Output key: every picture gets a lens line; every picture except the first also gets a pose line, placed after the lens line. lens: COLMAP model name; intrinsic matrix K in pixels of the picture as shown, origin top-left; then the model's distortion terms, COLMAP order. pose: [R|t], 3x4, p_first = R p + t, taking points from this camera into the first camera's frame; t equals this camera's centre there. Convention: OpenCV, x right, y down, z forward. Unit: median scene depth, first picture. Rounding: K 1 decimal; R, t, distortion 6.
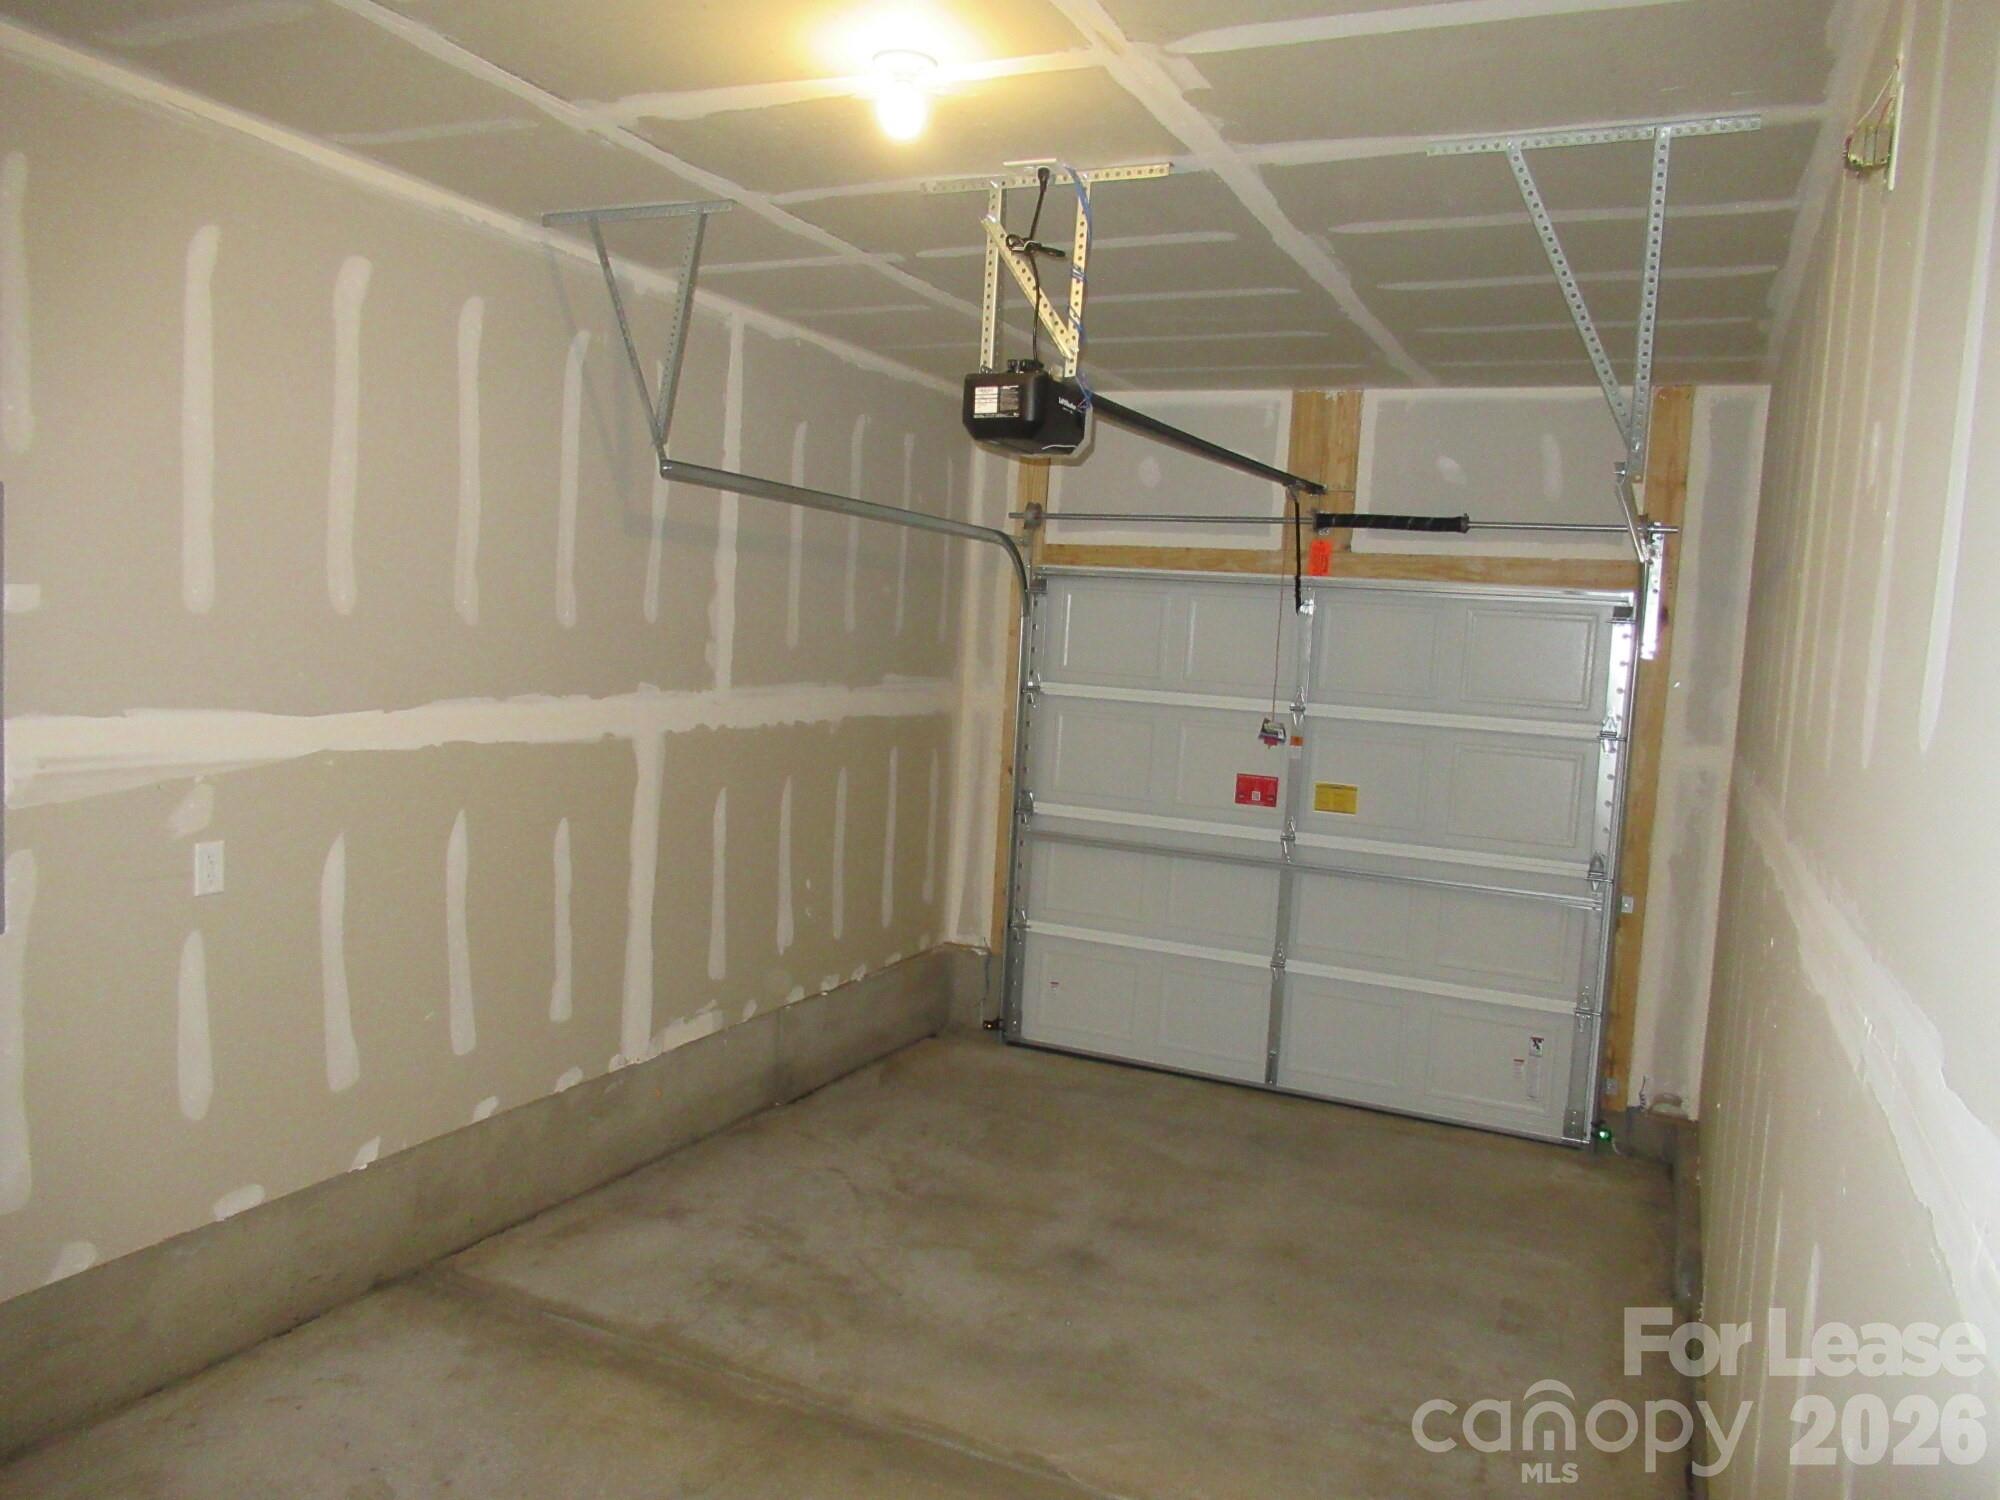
lens RADIAL K [[1491.0, 0, 997.1], [0, 1491.0, 748.8], [0, 0, 1]] dist [-0.002664, 0.001281]
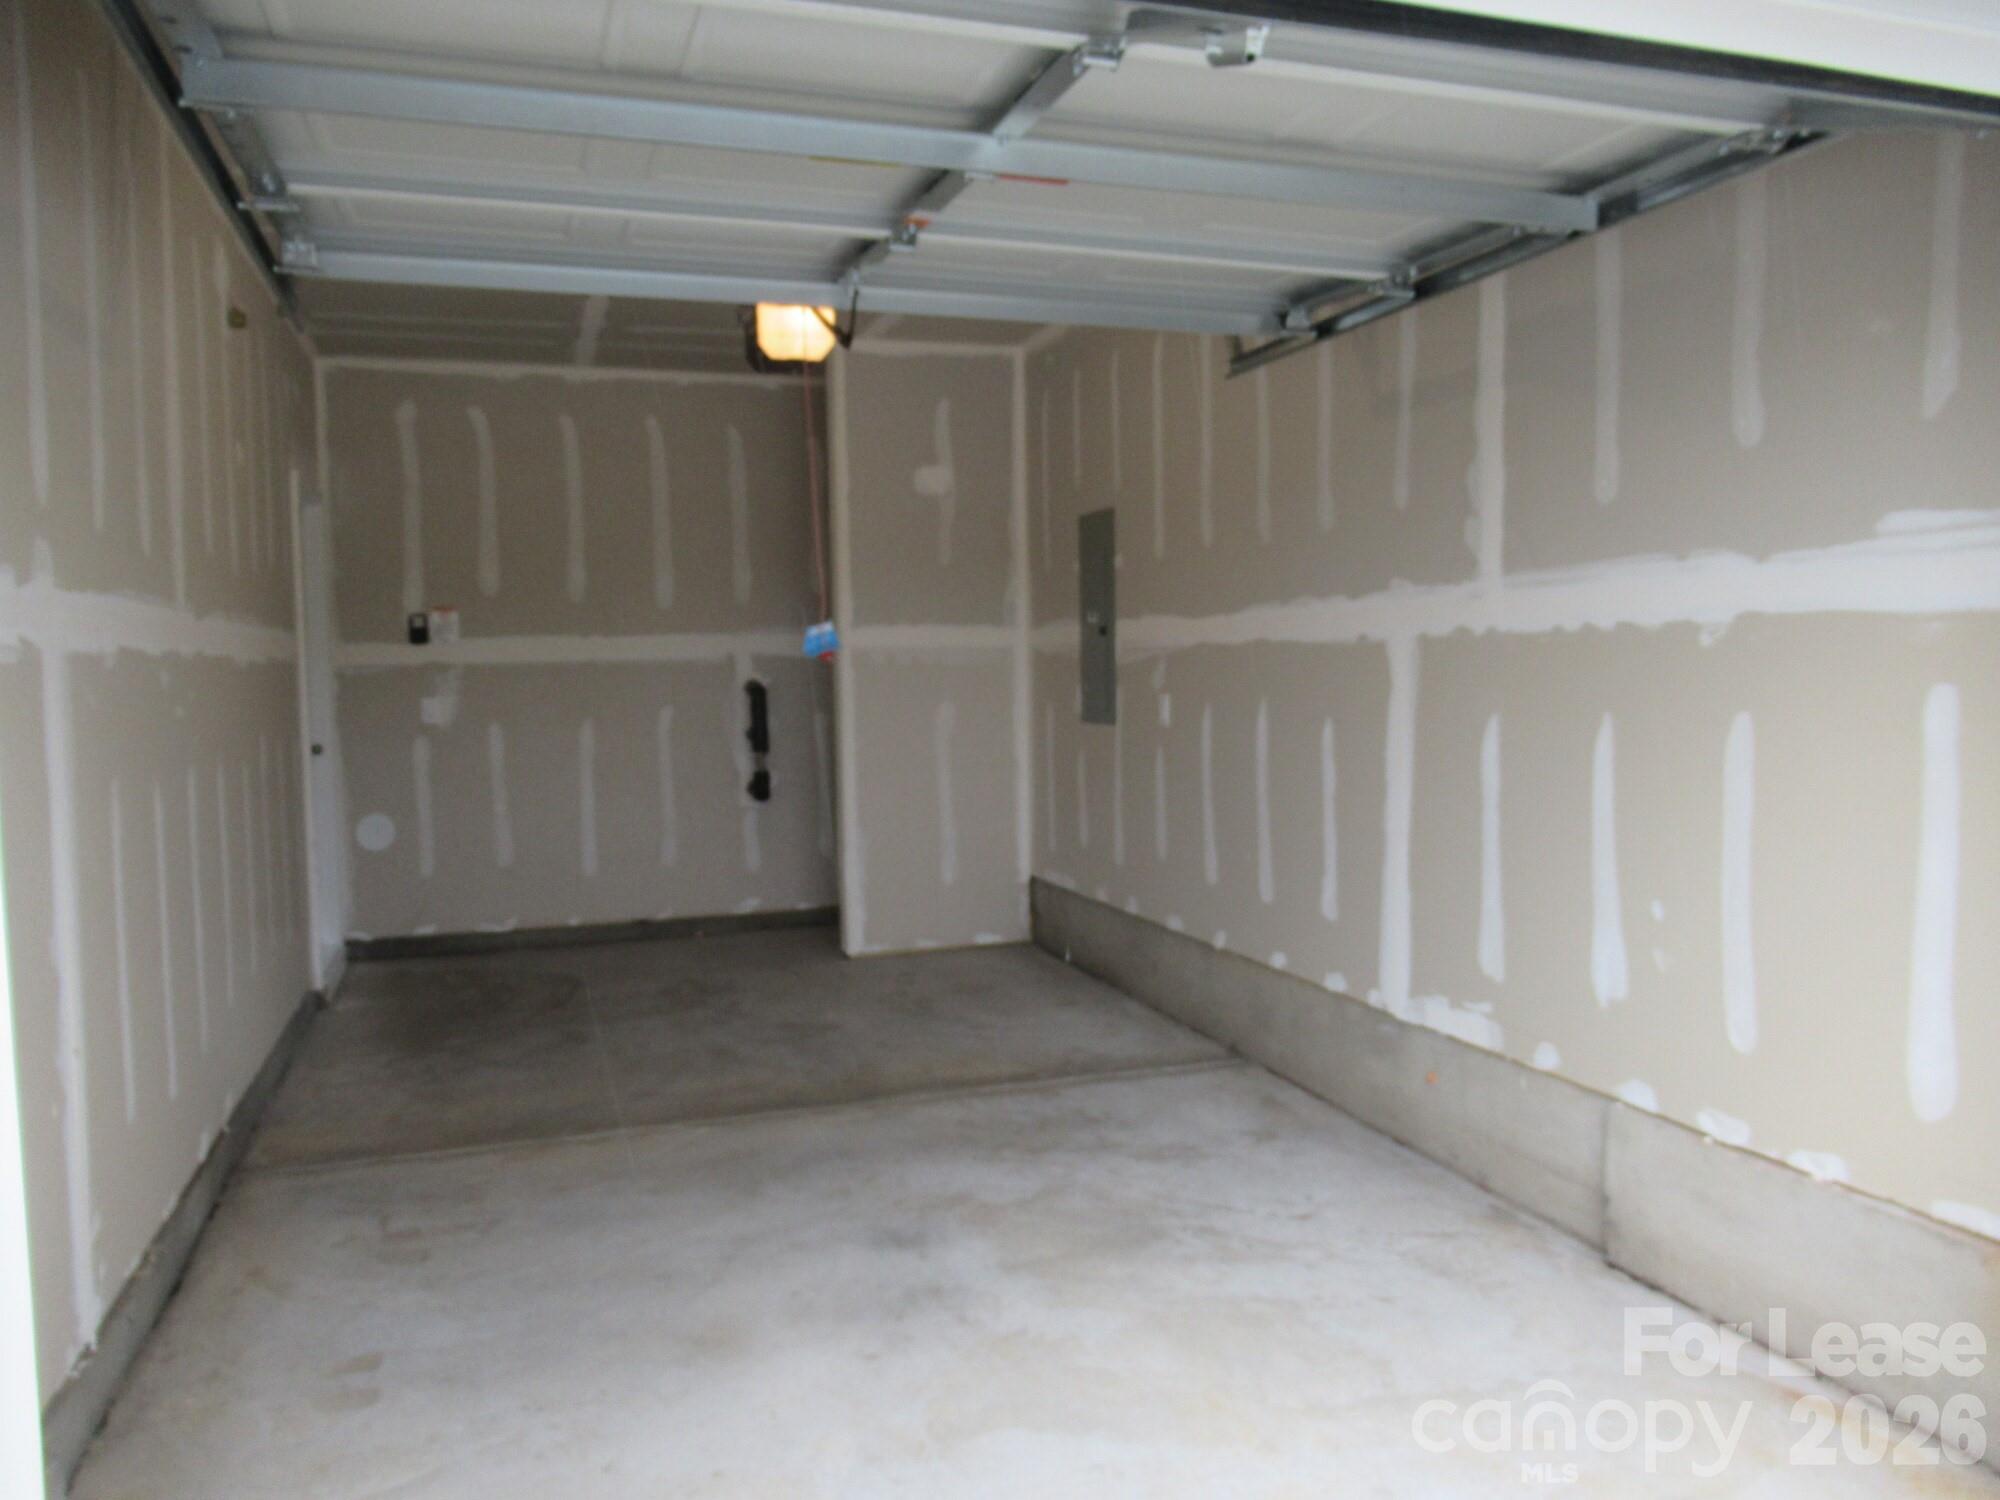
lens RADIAL K [[1491.0, 0, 998.5], [0, 1491.0, 755.8], [0, 0, 1]] dist [-0.002664, 0.001281]
pose [[-0.728396, -0.004450, -0.685142, 0.525727], [-0.080783, 0.993562, 0.079431, 0.008626], [0.680377, 0.113205, -0.724066, 1.450174]]
